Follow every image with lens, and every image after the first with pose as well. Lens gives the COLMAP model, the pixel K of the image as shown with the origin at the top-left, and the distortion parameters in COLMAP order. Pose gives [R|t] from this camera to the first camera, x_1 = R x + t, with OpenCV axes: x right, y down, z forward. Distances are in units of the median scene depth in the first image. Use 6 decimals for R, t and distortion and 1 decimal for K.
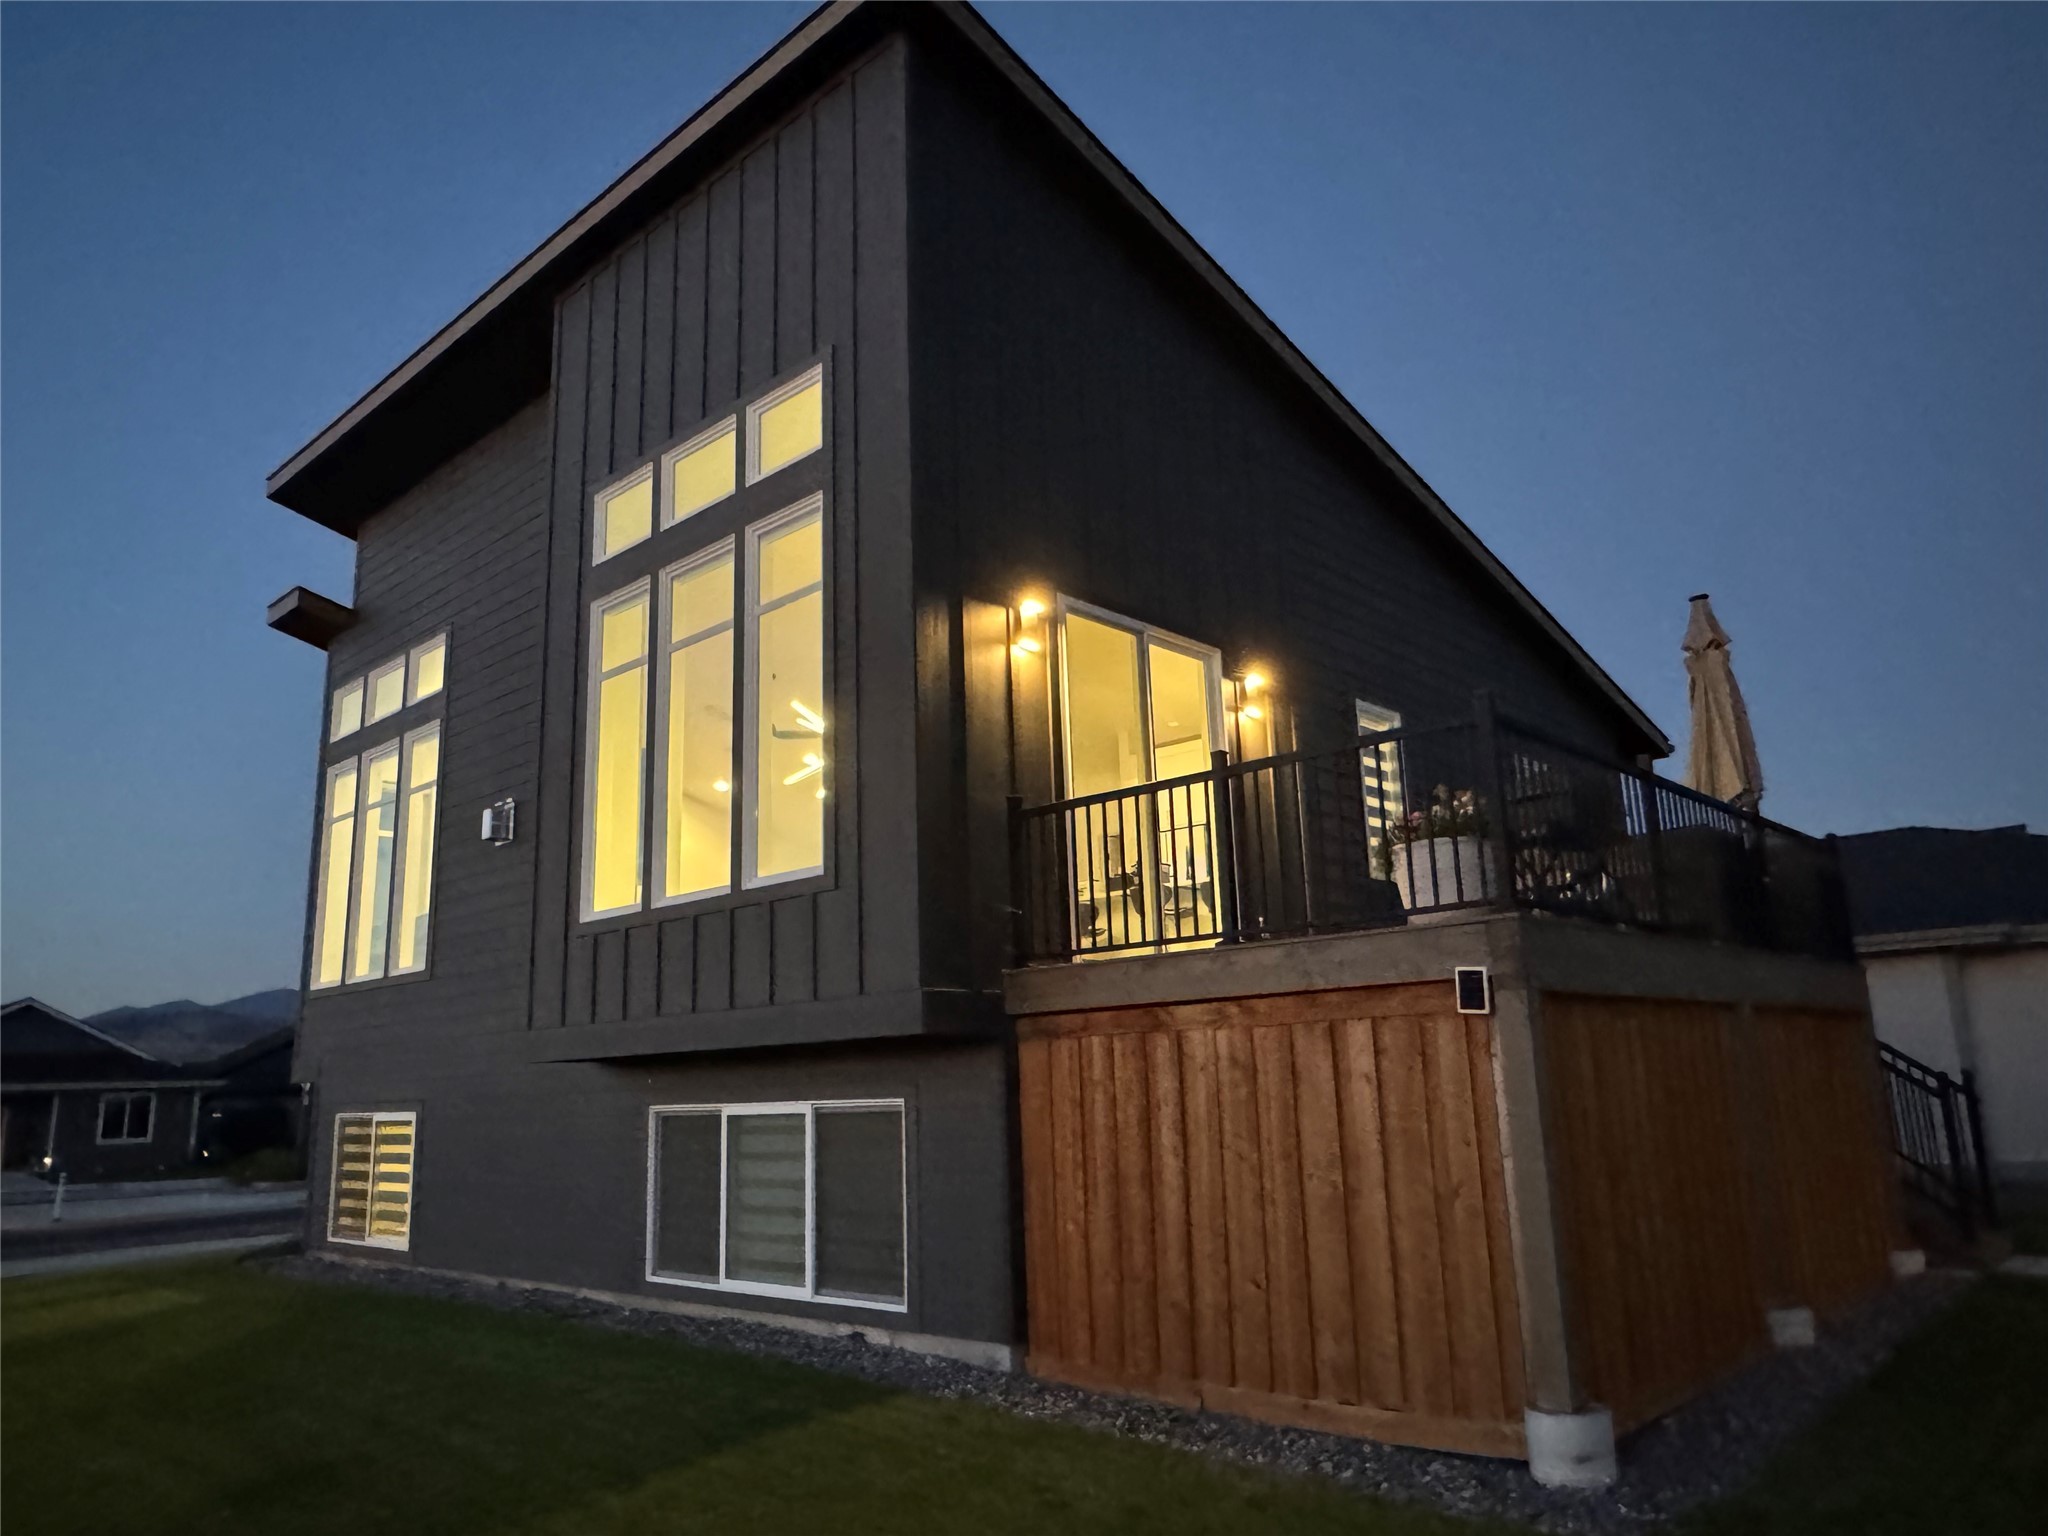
lens RADIAL K [[1401.5, 0, 1016.4], [0, 1401.5, 766.0], [0, 0, 1]] dist [0.000931, 0.000482]
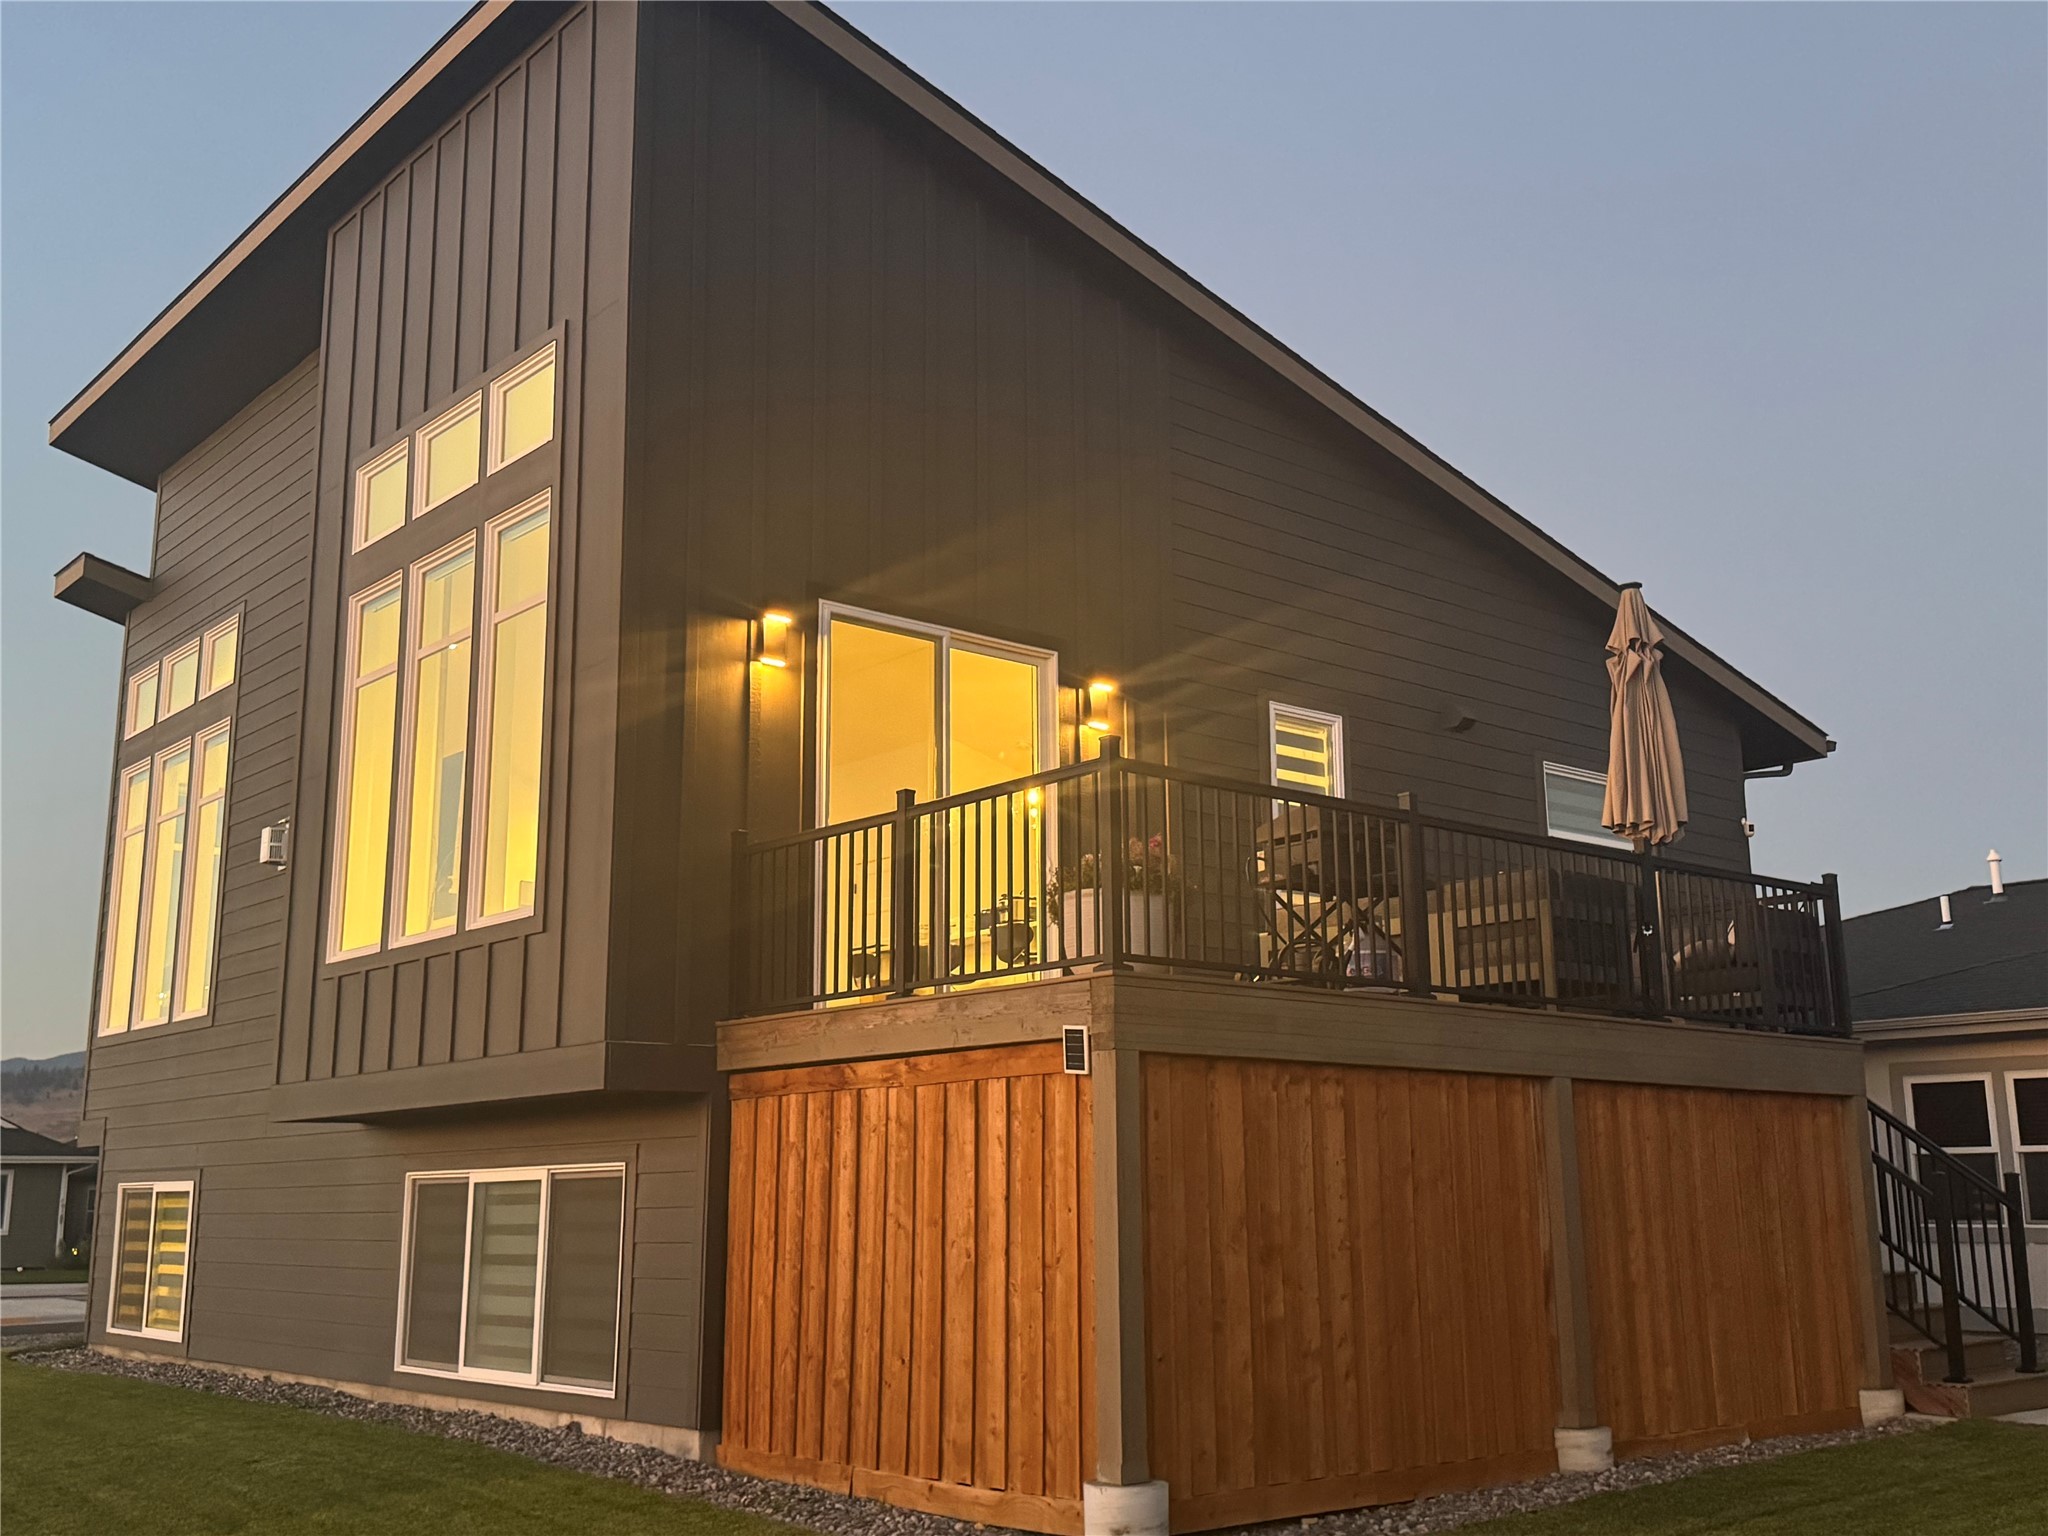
lens RADIAL K [[2020.8, 0, 1024.0], [0, 2020.8, 768.0], [0, 0, 1]] dist [0.240539, -0.490662]
pose [[0.993262, 0.002506, -0.115867, 0.323264], [-0.000094, 0.999783, 0.020823, -0.045614], [0.115894, -0.020672, 0.993046, -0.281205]]
